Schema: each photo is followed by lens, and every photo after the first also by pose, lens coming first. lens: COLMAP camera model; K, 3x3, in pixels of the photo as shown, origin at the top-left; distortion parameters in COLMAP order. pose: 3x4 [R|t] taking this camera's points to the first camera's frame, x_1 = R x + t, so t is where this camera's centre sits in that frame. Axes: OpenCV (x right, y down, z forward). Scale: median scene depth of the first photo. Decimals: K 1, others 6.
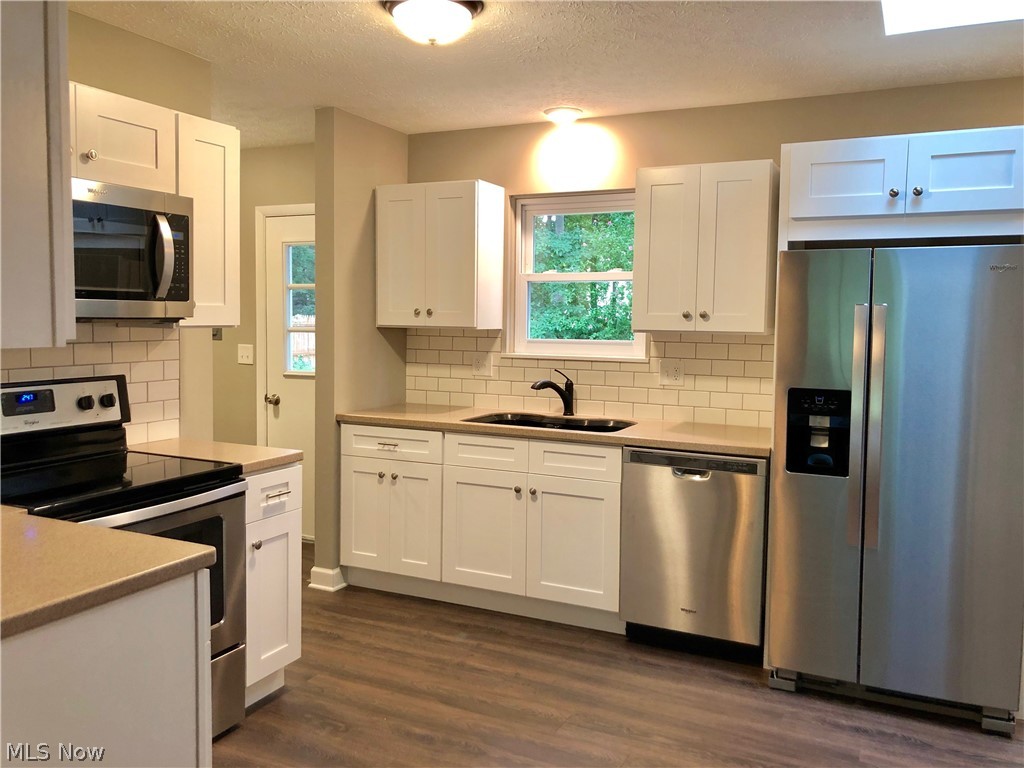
lens RADIAL K [[861.9, 0, 512.2], [0, 861.9, 367.6], [0, 0, 1]] dist [0.002812, -0.000046]
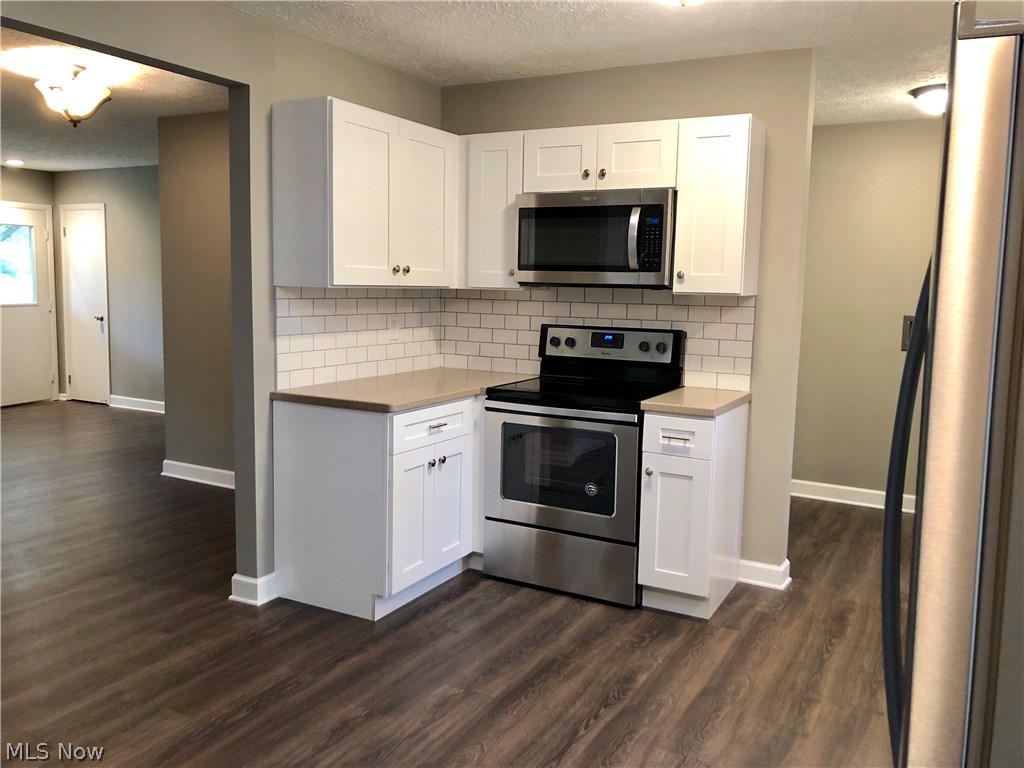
lens RADIAL K [[839.1, 0, 485.3], [0, 839.1, 363.3], [0, 0, 1]] dist [0.062408, -0.002575]
pose [[-0.054701, 0.086420, -0.994756, 0.862789], [-0.085967, 0.992141, 0.090920, -0.033205], [0.994795, 0.090490, -0.046842, 0.793144]]
